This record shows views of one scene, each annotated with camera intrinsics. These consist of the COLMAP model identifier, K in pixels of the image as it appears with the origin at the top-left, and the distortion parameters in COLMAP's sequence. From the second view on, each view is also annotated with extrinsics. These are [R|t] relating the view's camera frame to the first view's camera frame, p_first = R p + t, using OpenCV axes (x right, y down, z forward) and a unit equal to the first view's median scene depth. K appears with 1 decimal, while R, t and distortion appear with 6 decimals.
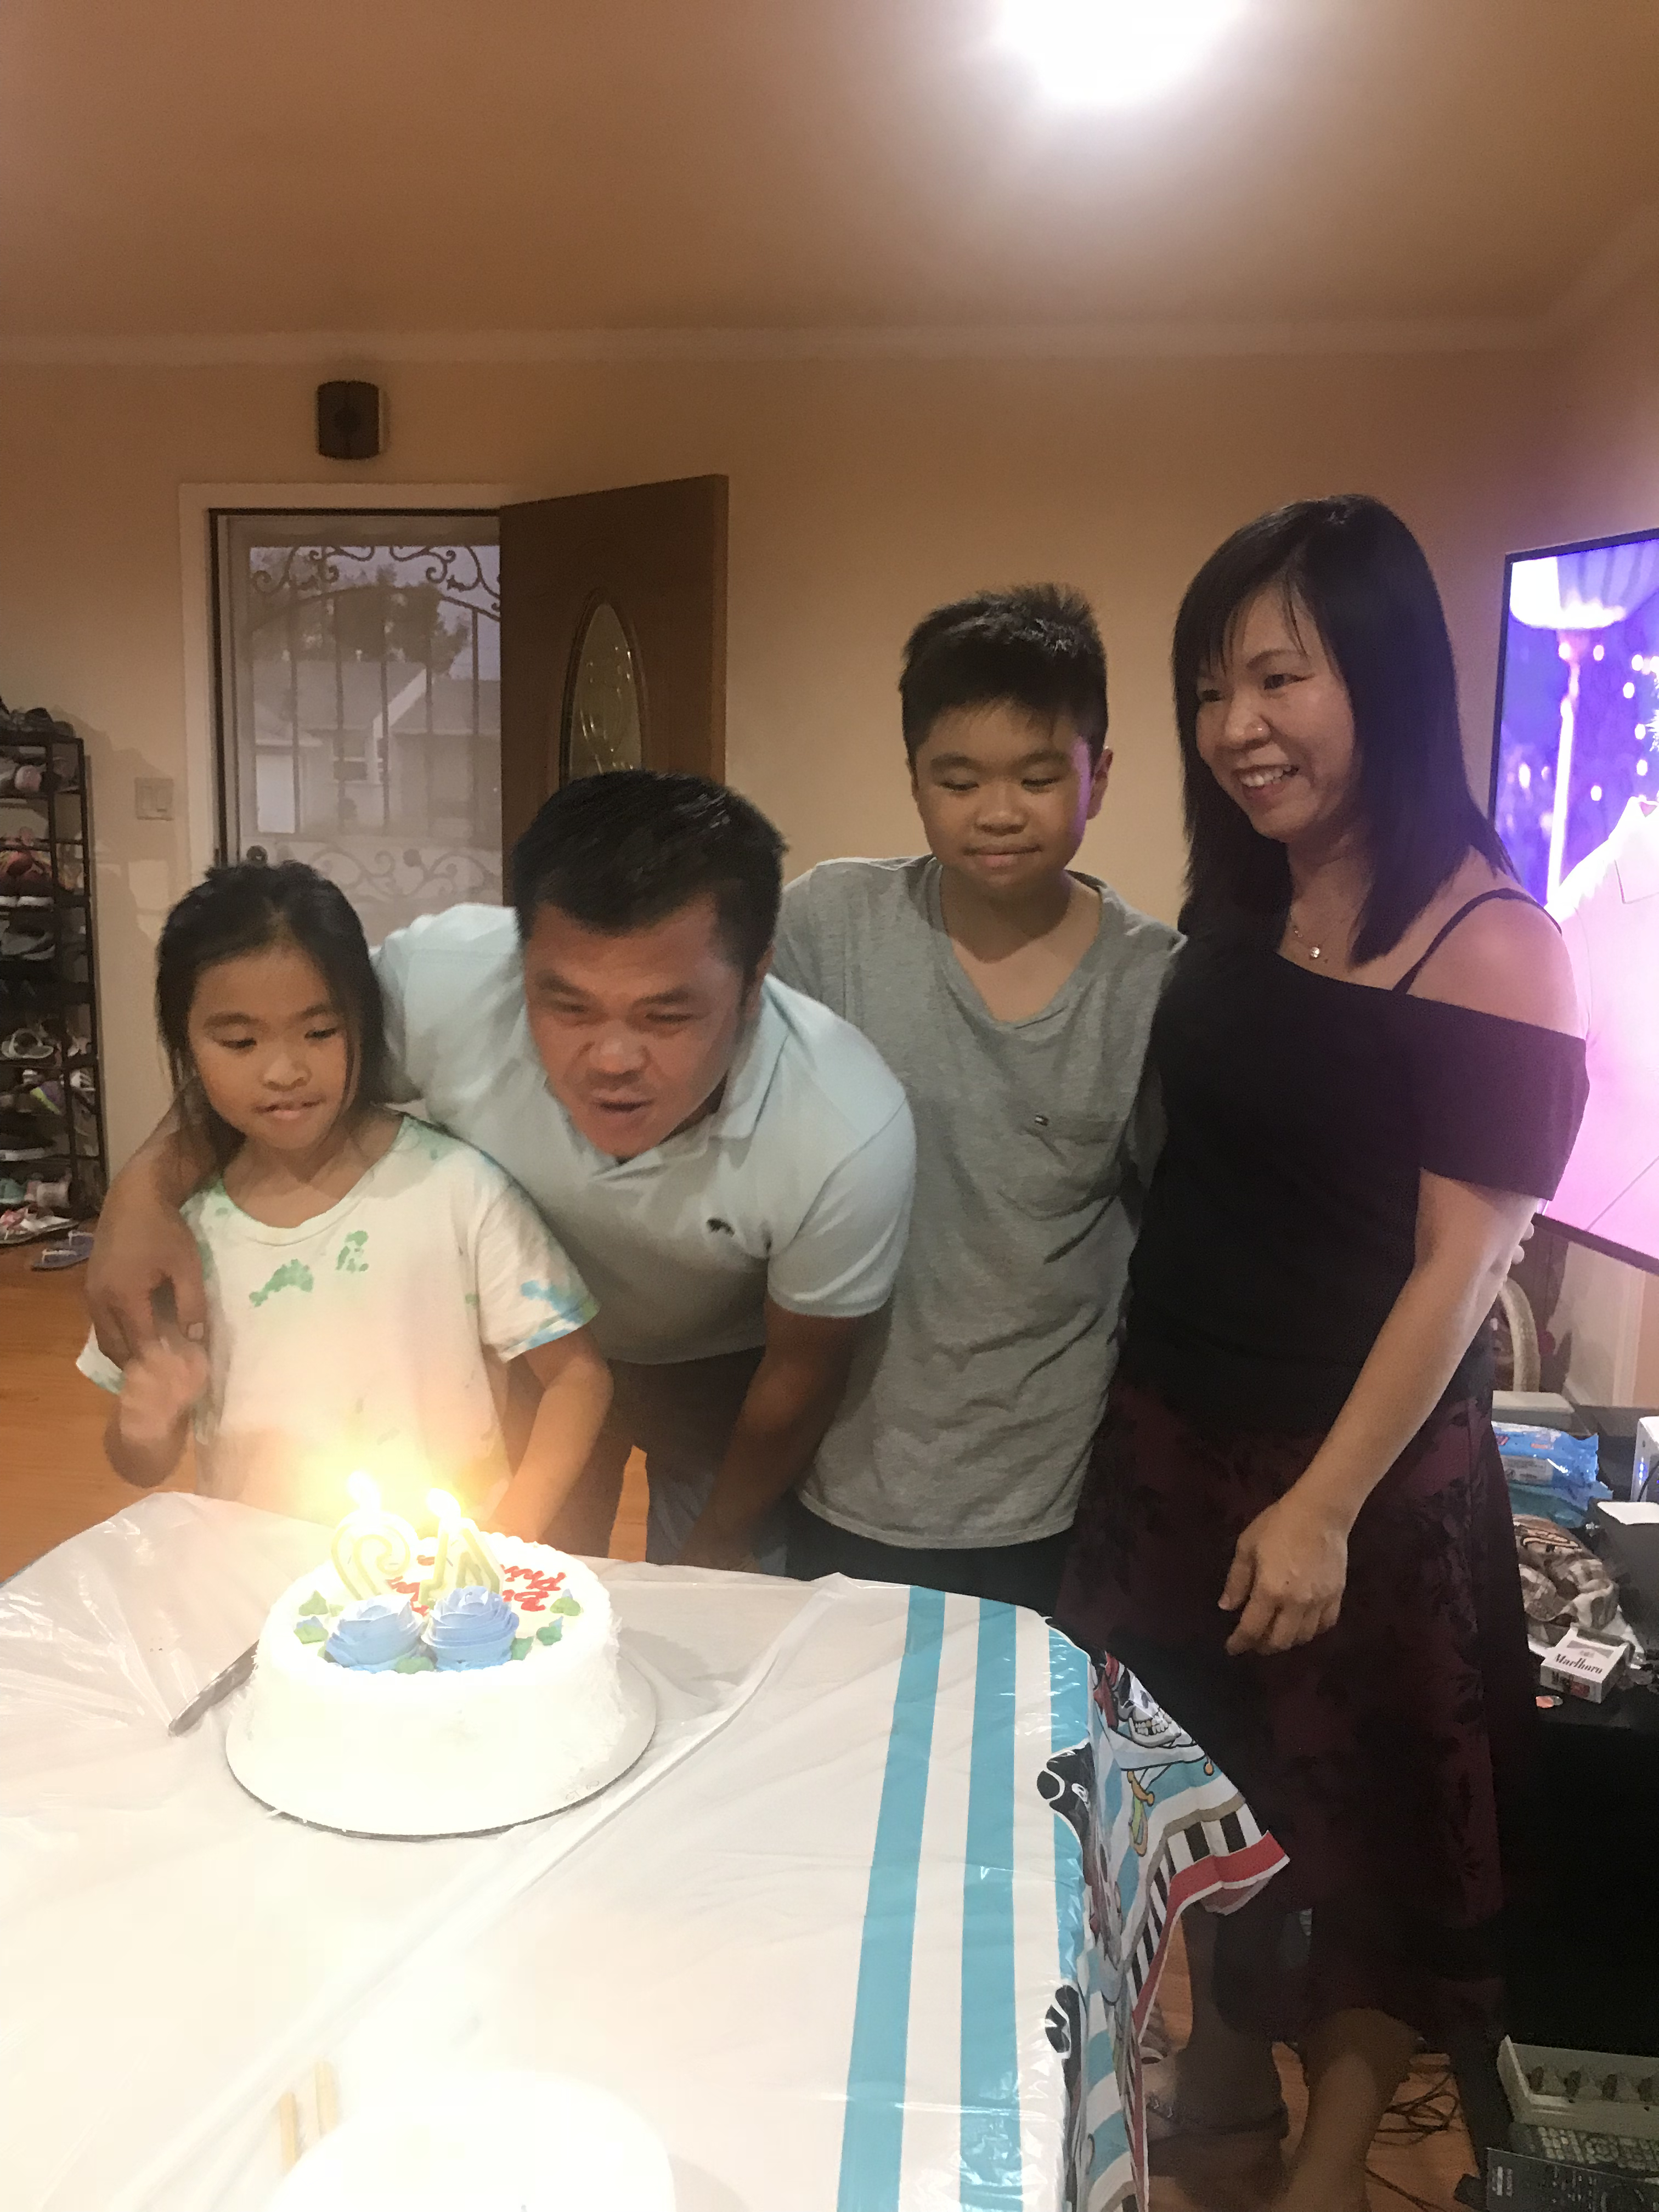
lens RADIAL K [[1750.6, 0, 827.4], [0, 1750.6, 1112.1], [0, 0, 1]] dist [0.040322, -0.097348]
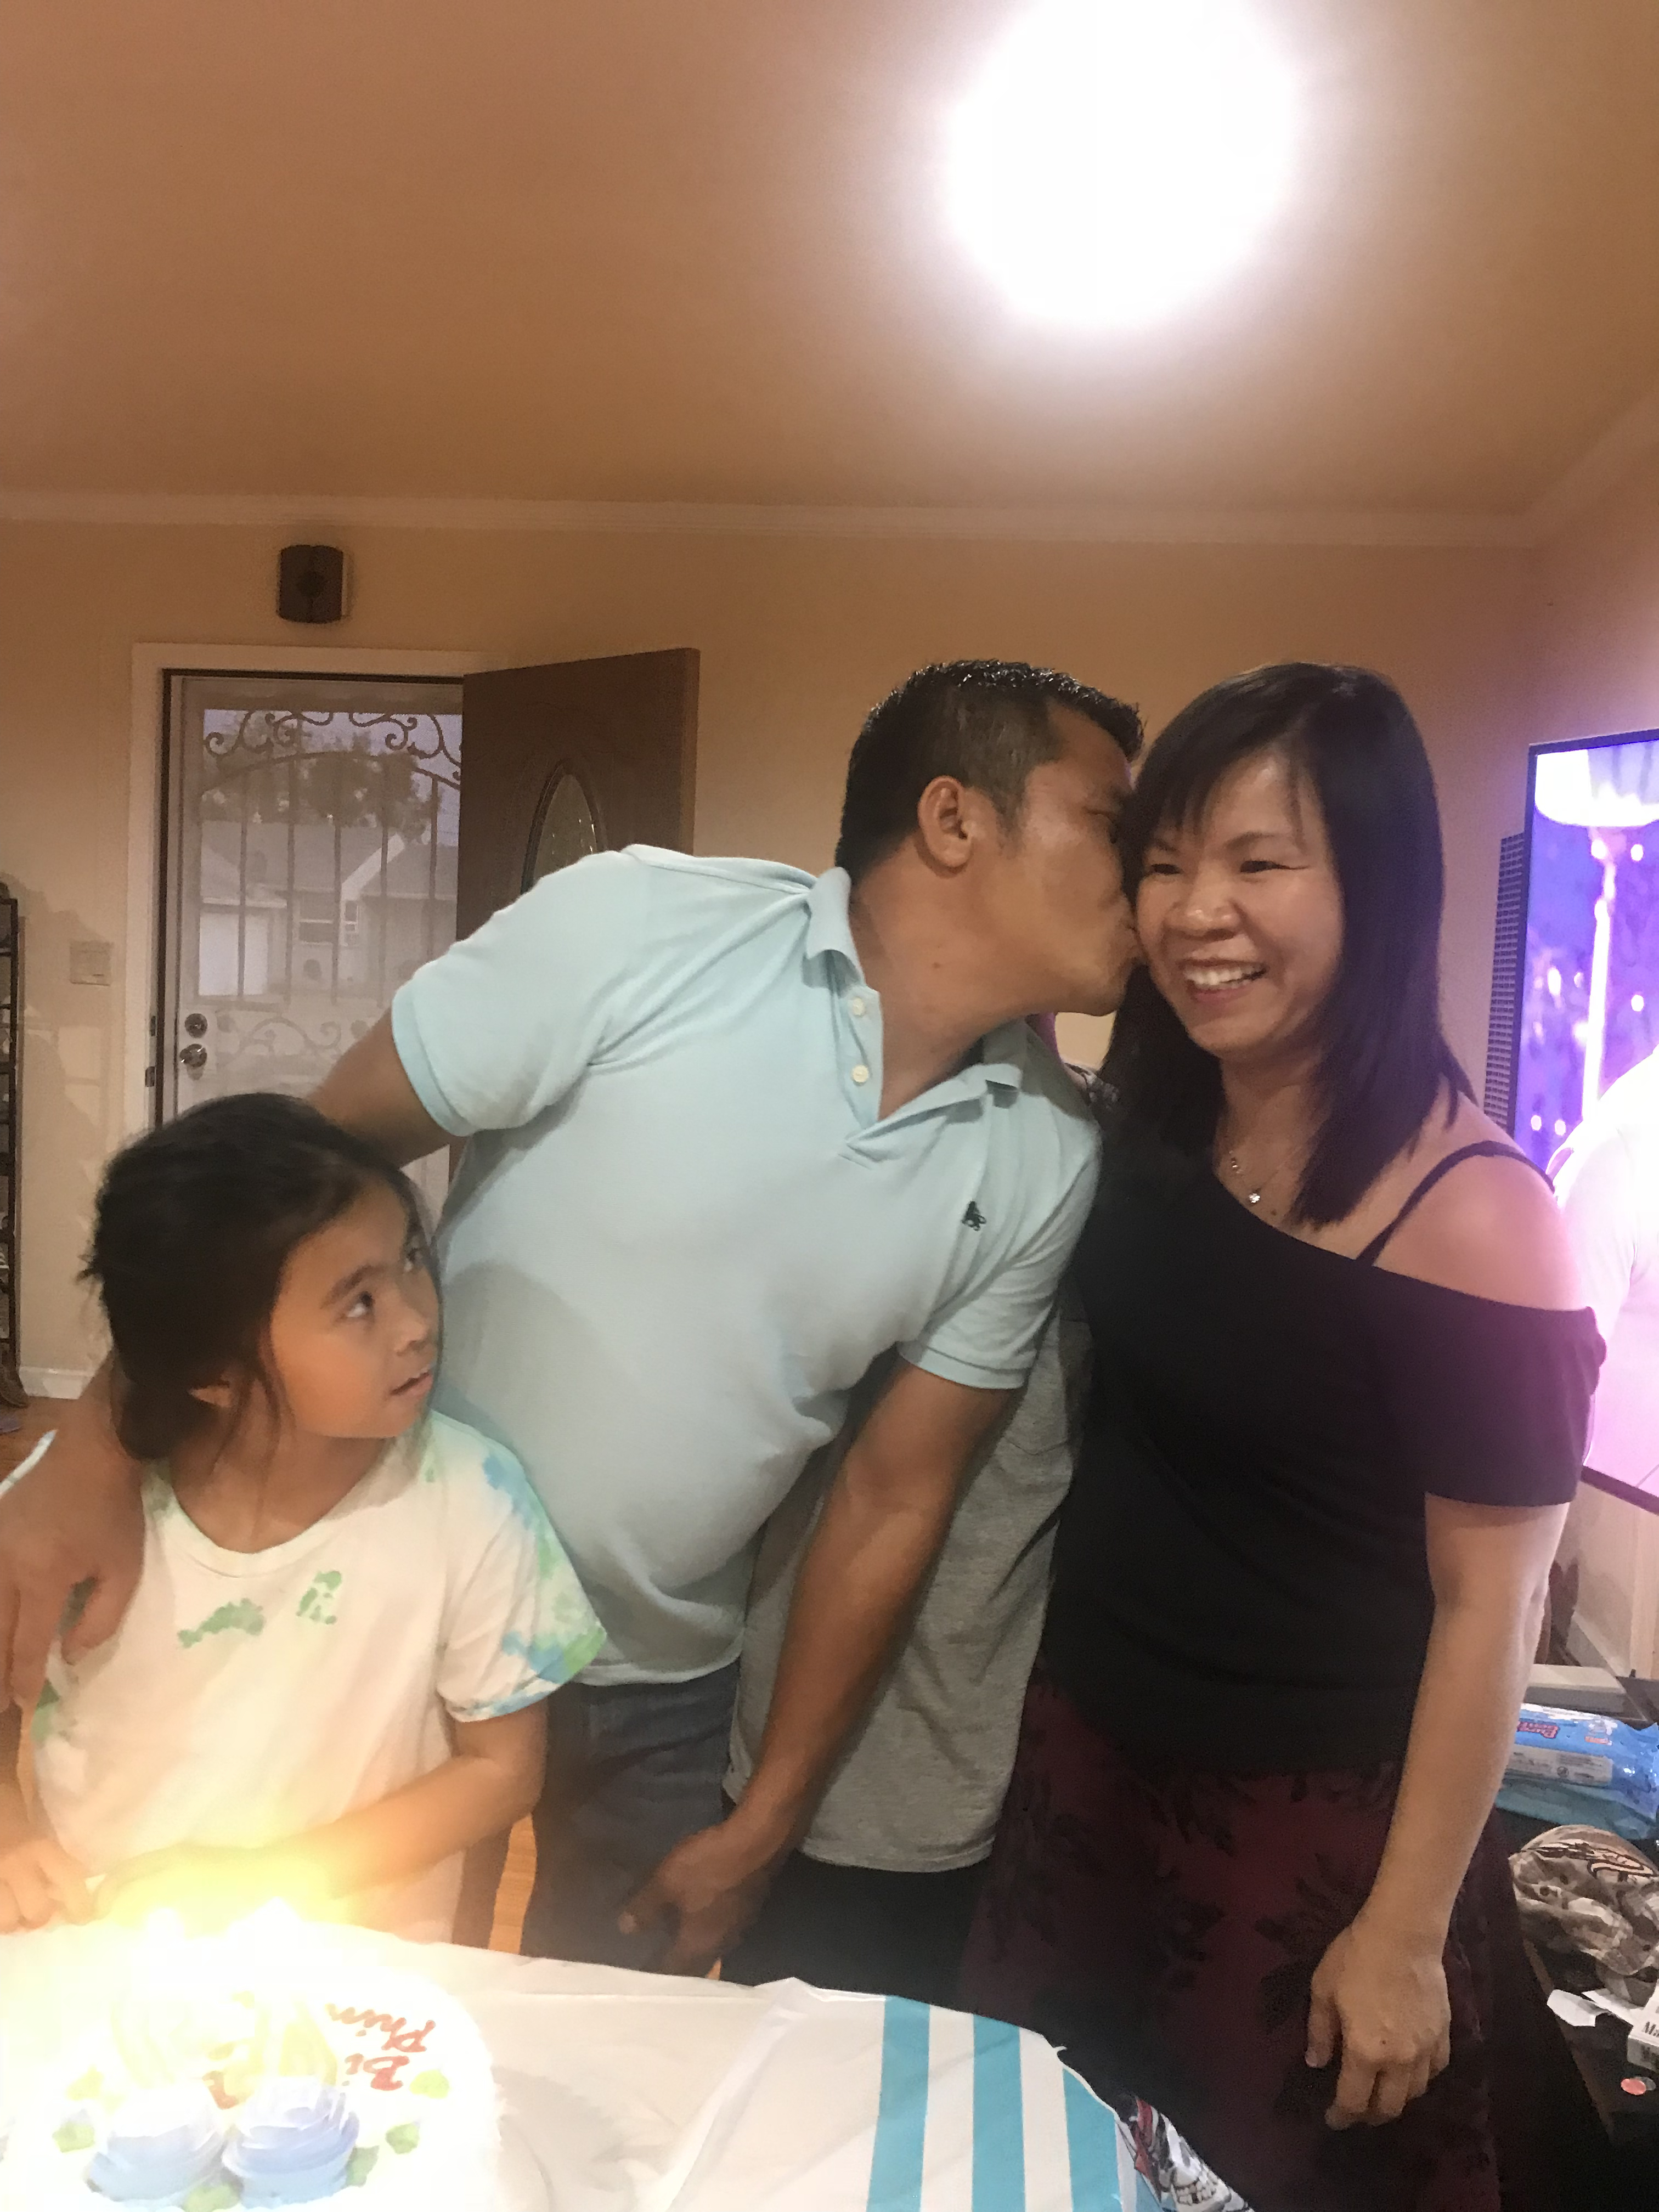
lens RADIAL K [[1750.6, 0, 827.4], [0, 1750.6, 1112.1], [0, 0, 1]] dist [0.040322, -0.097348]
pose [[0.999554, 0.020984, 0.021246, -0.002398], [-0.018852, 0.995203, -0.095994, -0.027379], [-0.023159, 0.095551, 0.995155, 0.098227]]
